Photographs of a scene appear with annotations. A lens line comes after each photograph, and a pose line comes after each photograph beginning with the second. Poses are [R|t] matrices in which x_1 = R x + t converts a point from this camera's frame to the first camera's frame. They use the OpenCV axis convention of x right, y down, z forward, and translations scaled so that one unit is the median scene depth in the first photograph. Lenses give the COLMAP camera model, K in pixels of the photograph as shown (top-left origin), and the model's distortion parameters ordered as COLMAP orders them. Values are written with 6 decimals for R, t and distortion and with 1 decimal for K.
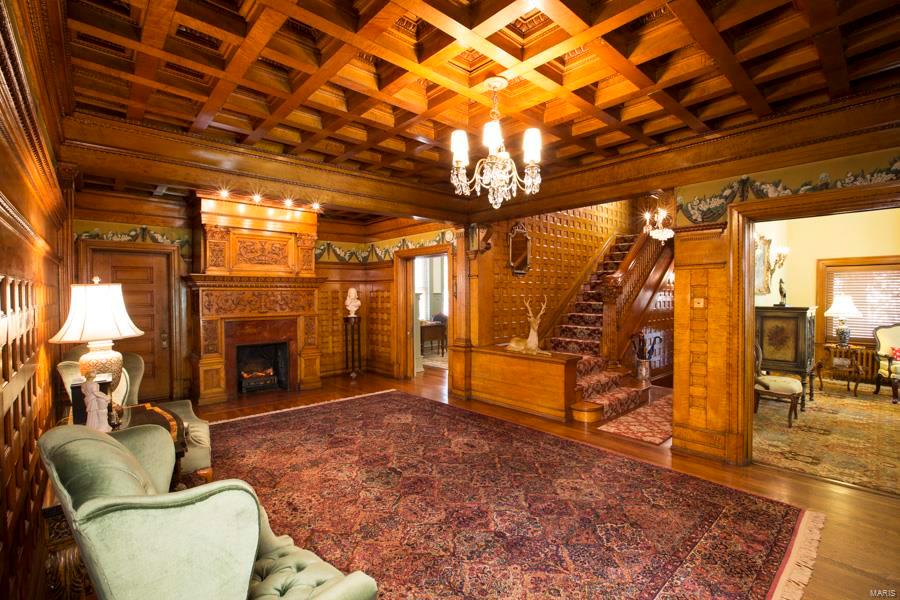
lens RADIAL K [[408.7, 0, 453.7], [0, 408.7, 300.9], [0, 0, 1]] dist [-0.021553, 0.001214]
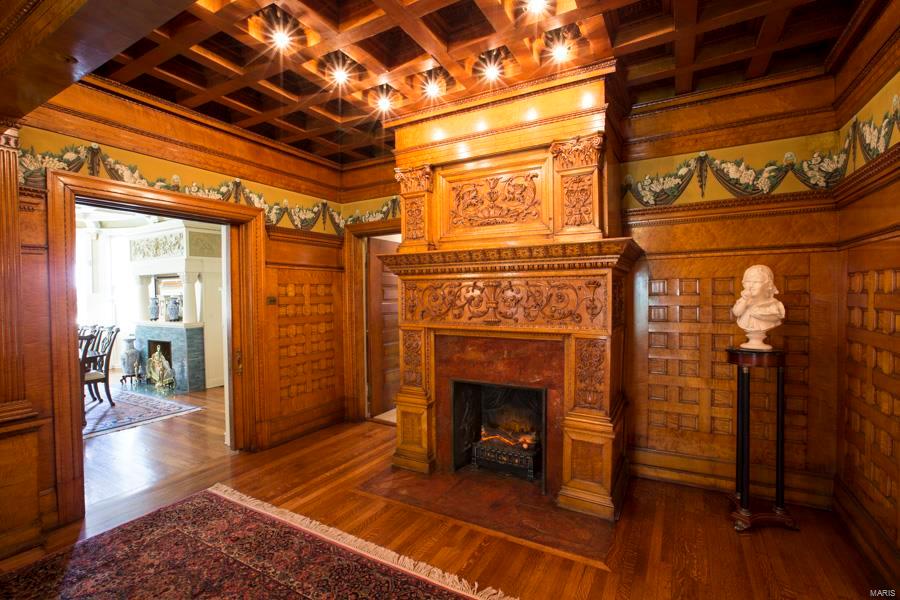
lens RADIAL K [[408.7, 0, 451.7], [0, 408.7, 301.3], [0, 0, 1]] dist [-0.021553, 0.001214]
pose [[0.327602, 0.023889, -0.944514, -0.012968], [-0.008428, 0.999714, 0.022363, -0.008737], [0.944778, 0.000634, 0.327710, 0.837999]]
